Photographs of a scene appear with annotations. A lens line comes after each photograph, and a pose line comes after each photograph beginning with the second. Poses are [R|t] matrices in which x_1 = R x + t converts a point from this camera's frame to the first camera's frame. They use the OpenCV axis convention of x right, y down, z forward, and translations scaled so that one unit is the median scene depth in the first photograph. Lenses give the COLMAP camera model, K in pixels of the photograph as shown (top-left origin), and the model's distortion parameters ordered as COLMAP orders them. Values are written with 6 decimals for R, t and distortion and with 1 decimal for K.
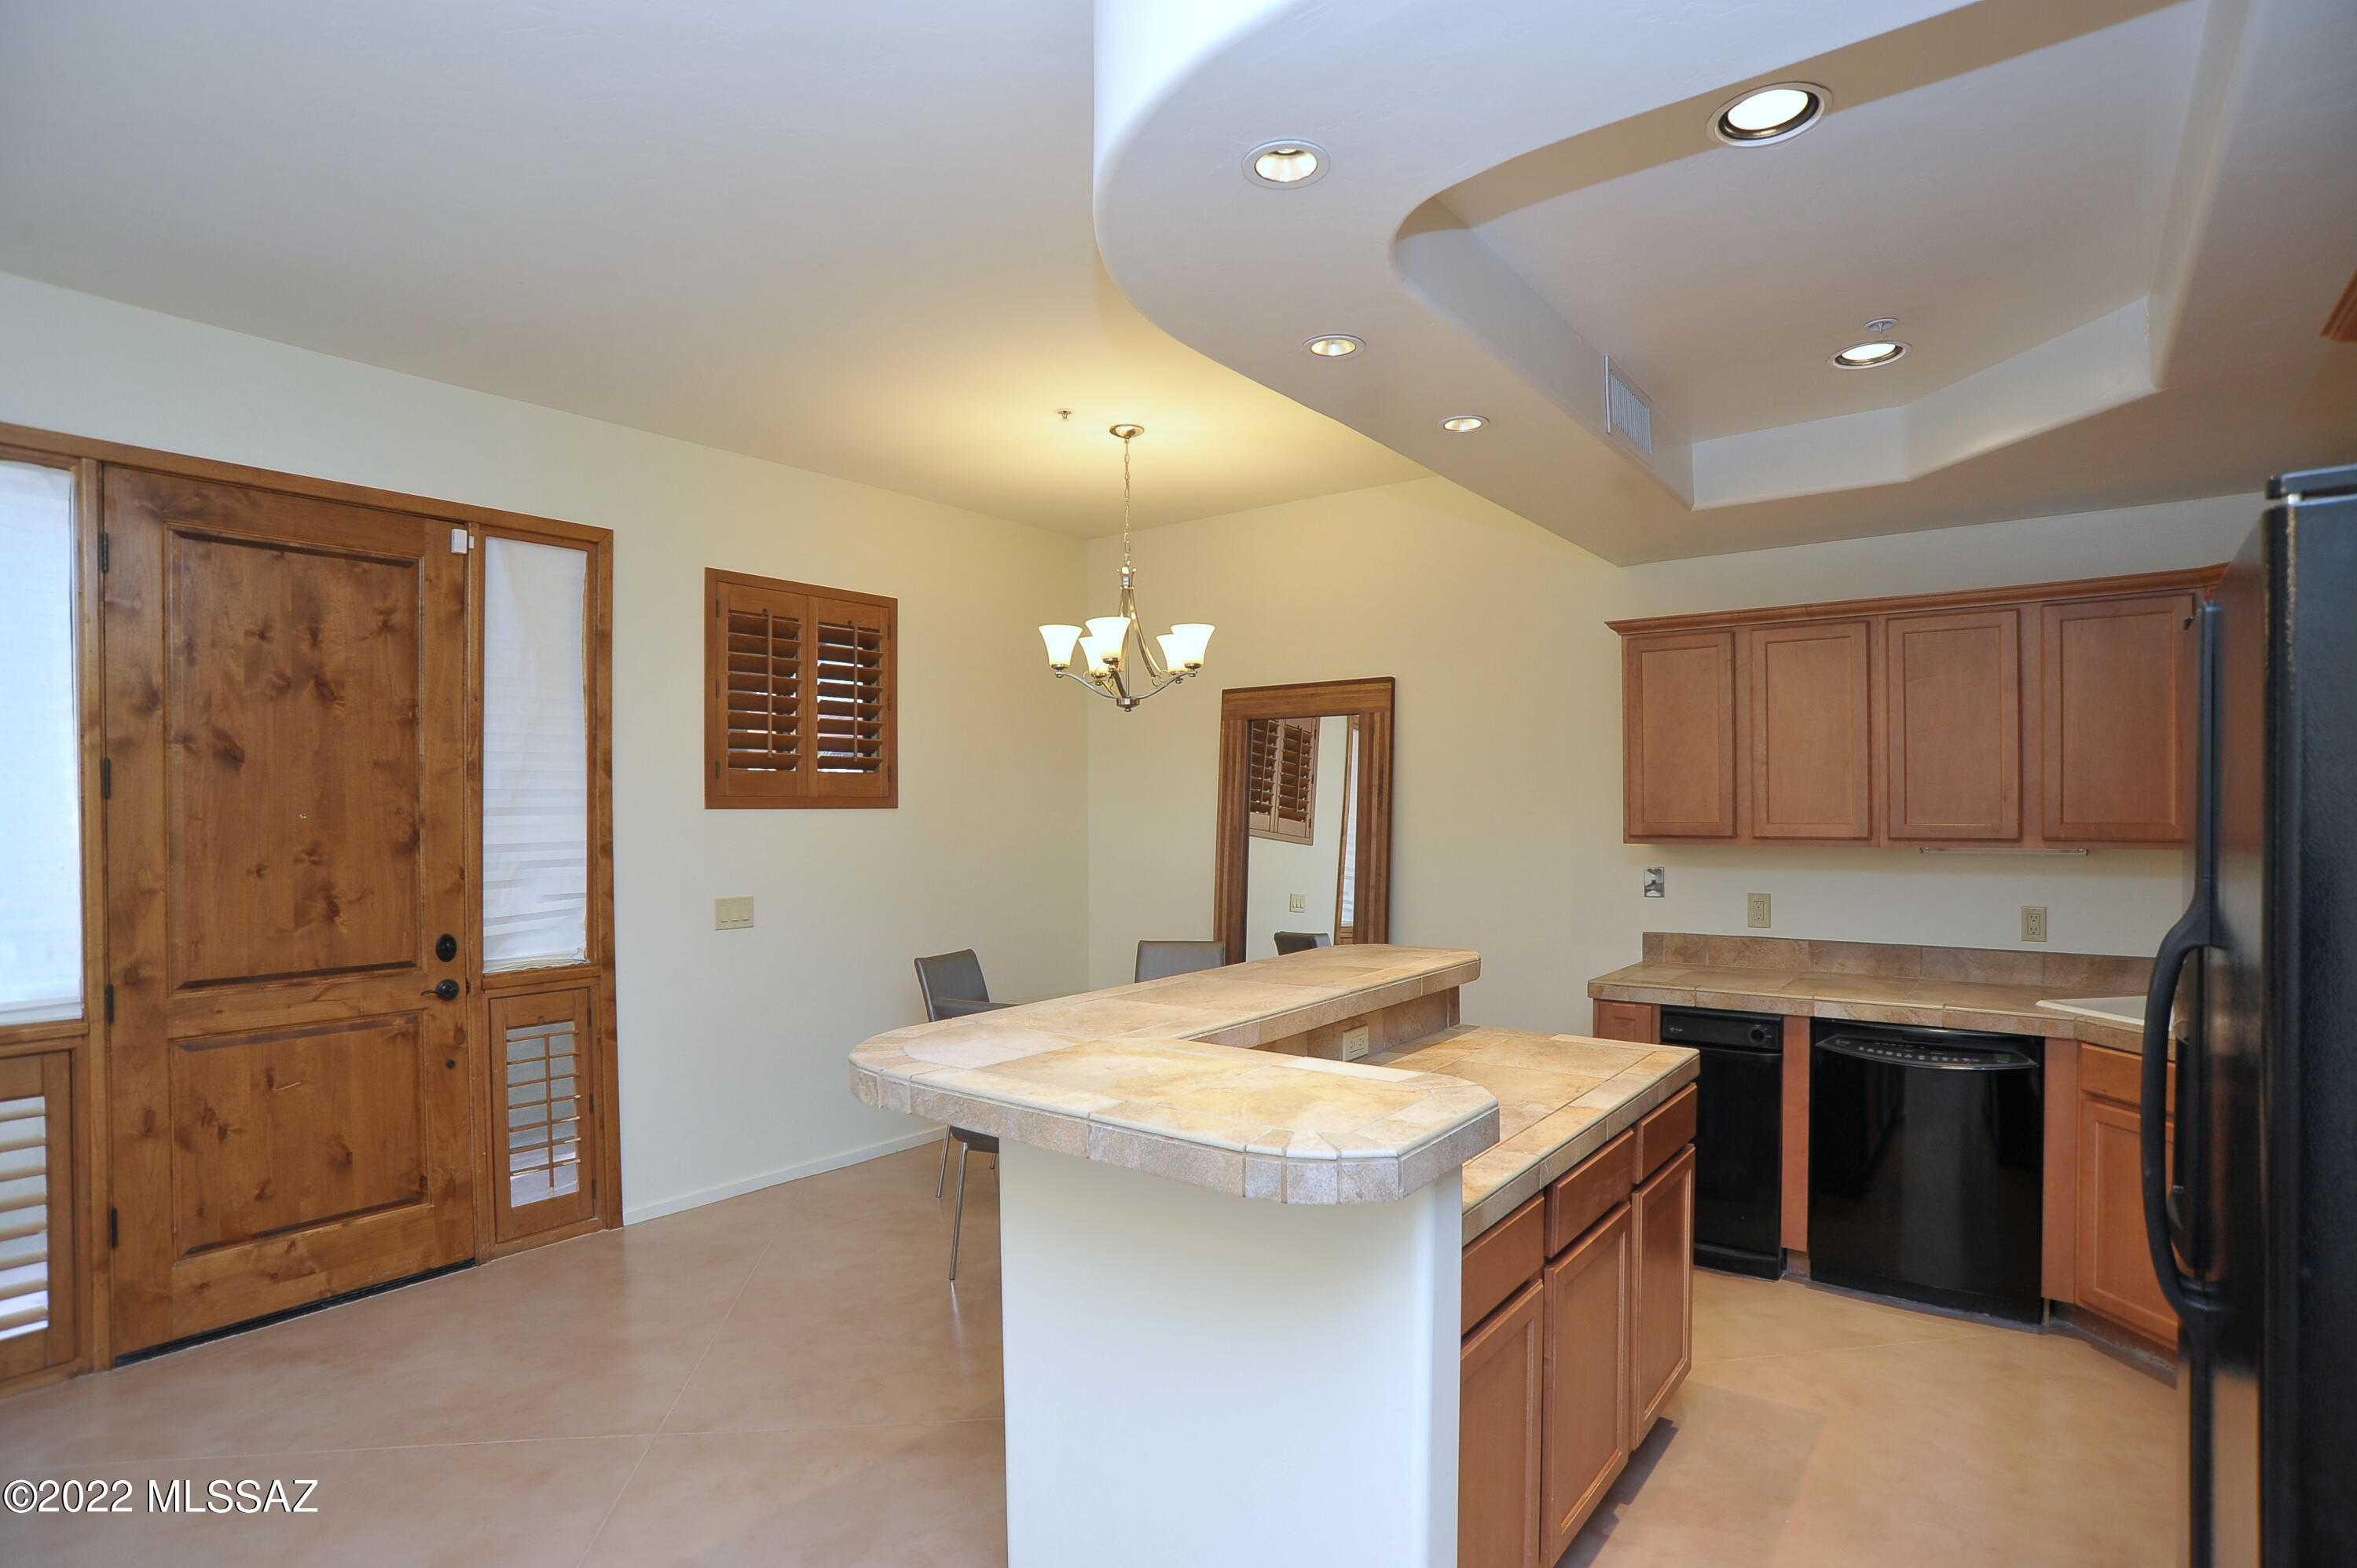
lens RADIAL K [[1225.9, 0, 1173.5], [0, 1225.9, 808.6], [0, 0, 1]] dist [-0.036920, 0.000901]
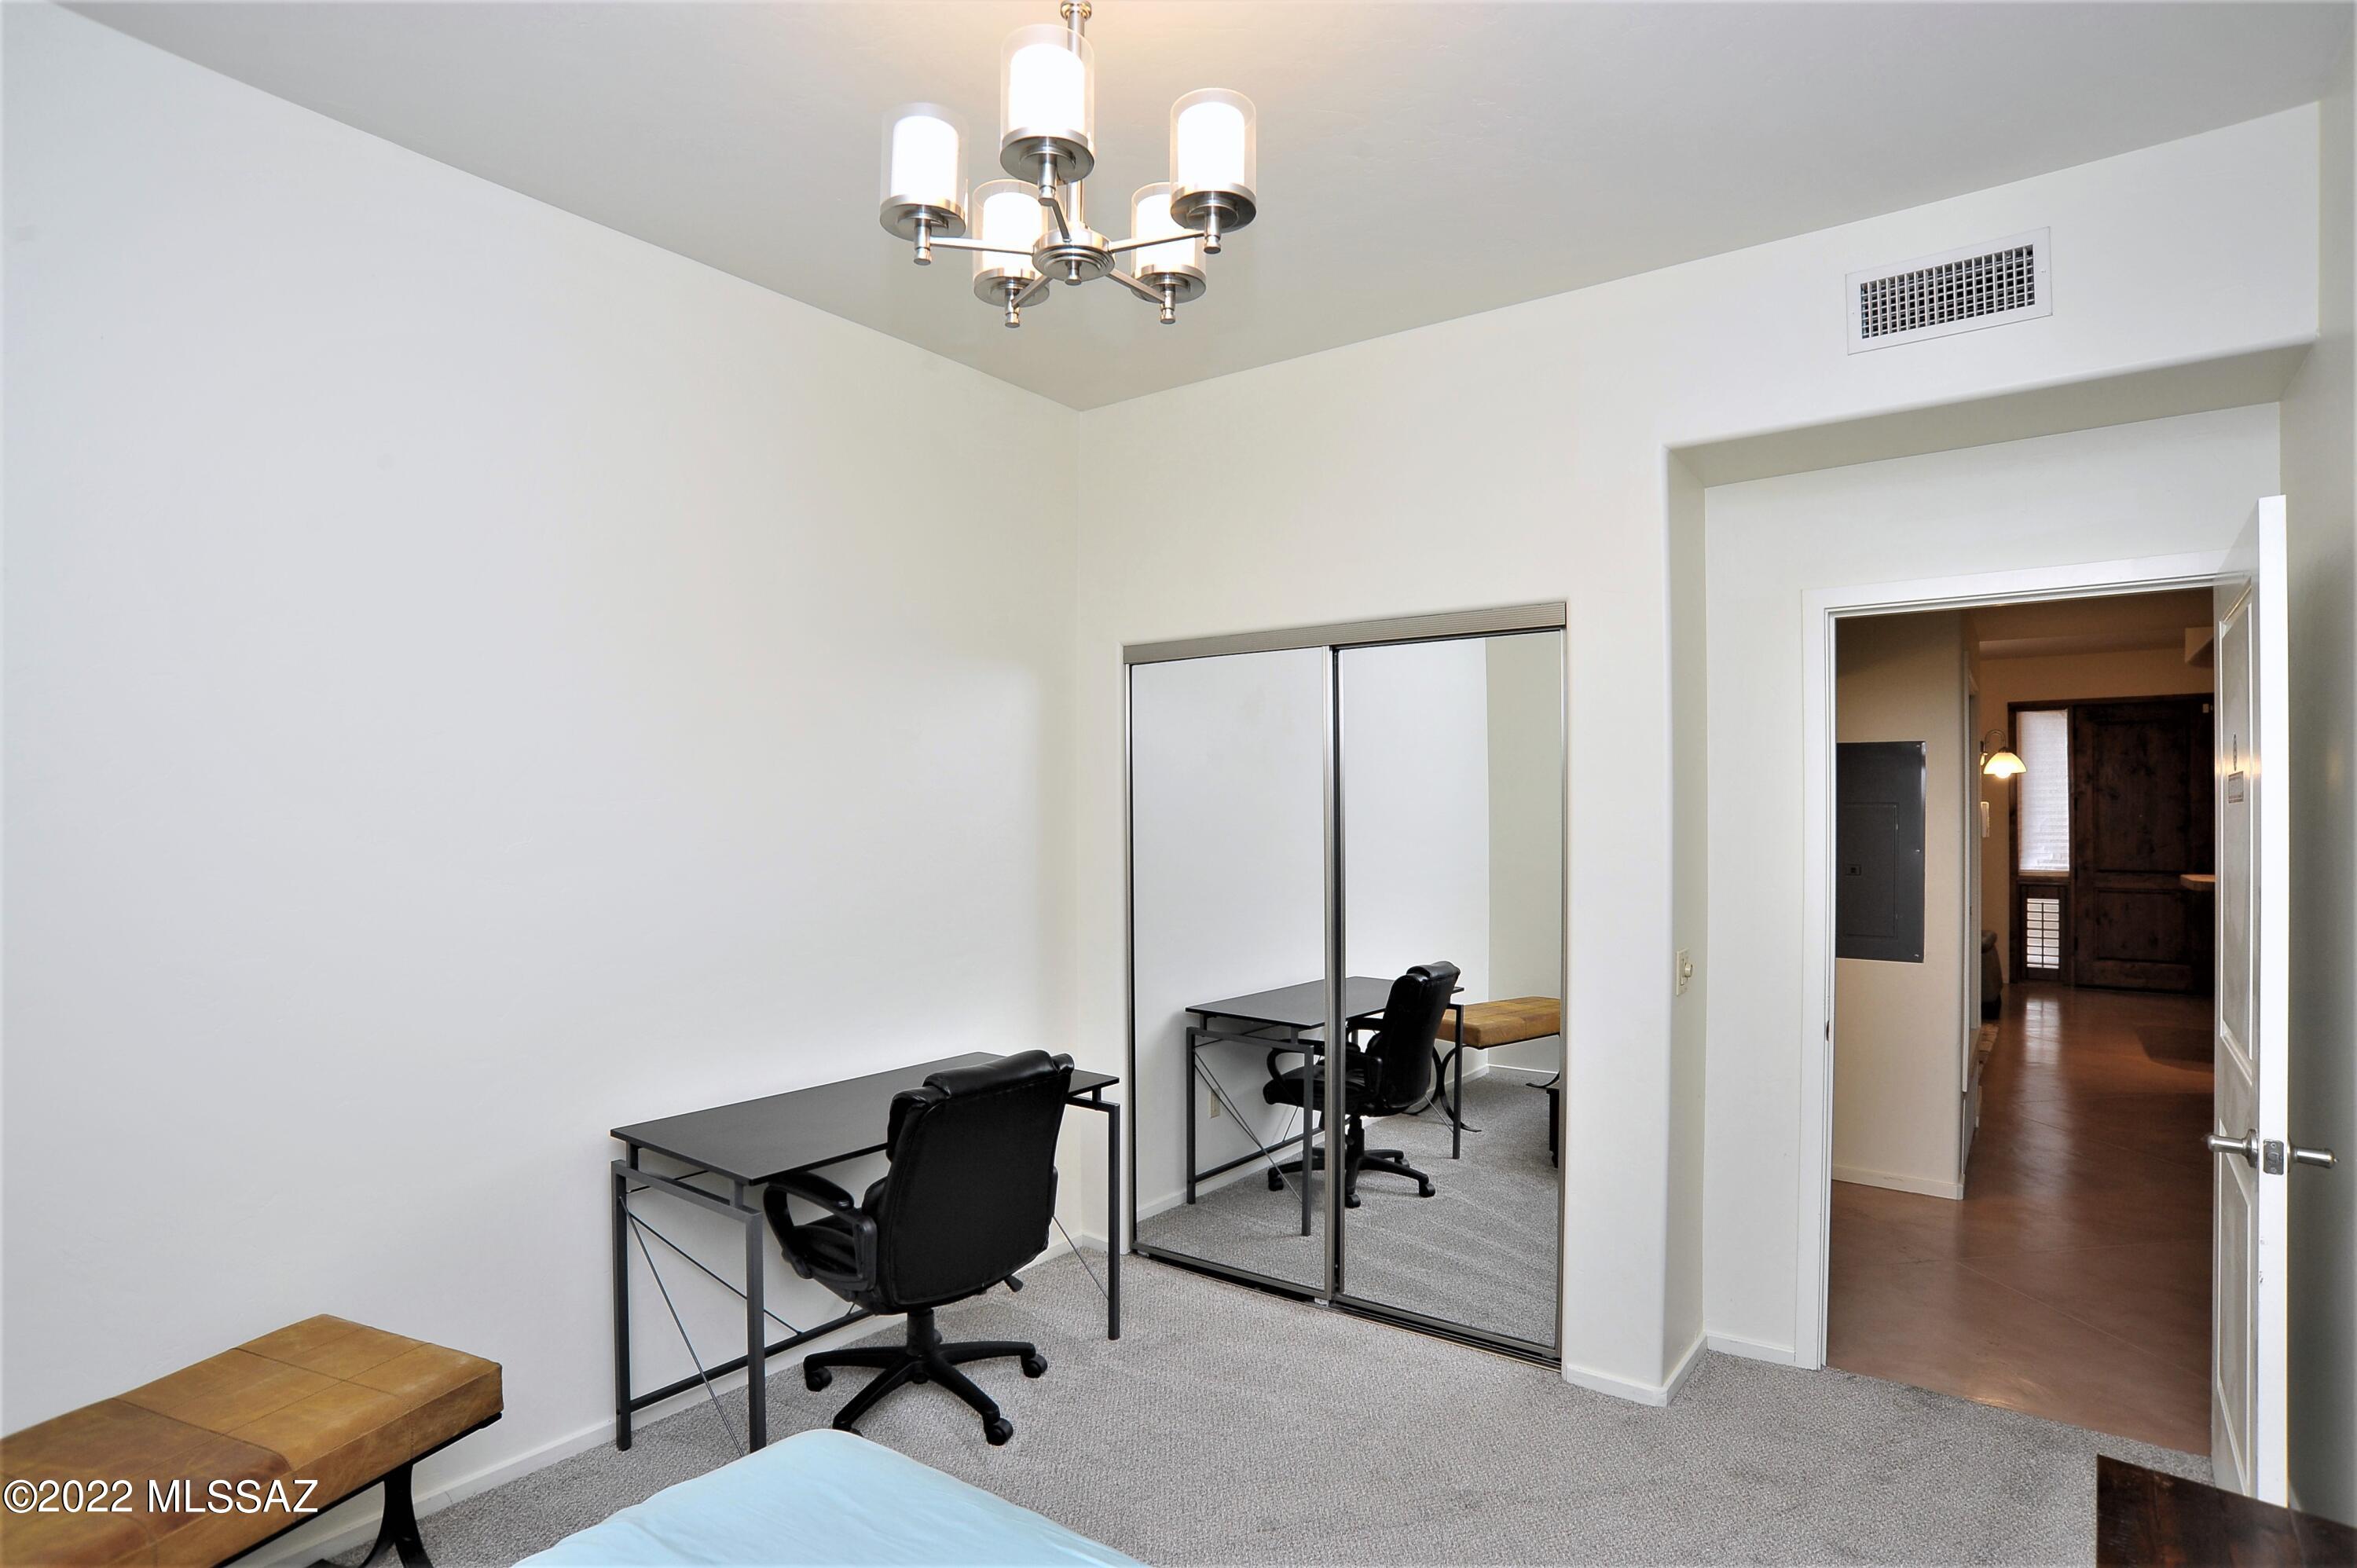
lens RADIAL K [[1225.9, 0, 1180.8], [0, 1225.9, 791.5], [0, 0, 1]] dist [-0.036920, 0.000901]
pose [[-0.004917, 0.003651, -0.999981, 1.023267], [-0.003889, 0.999986, 0.003671, -0.025795], [0.999980, 0.003907, -0.004903, -0.606870]]
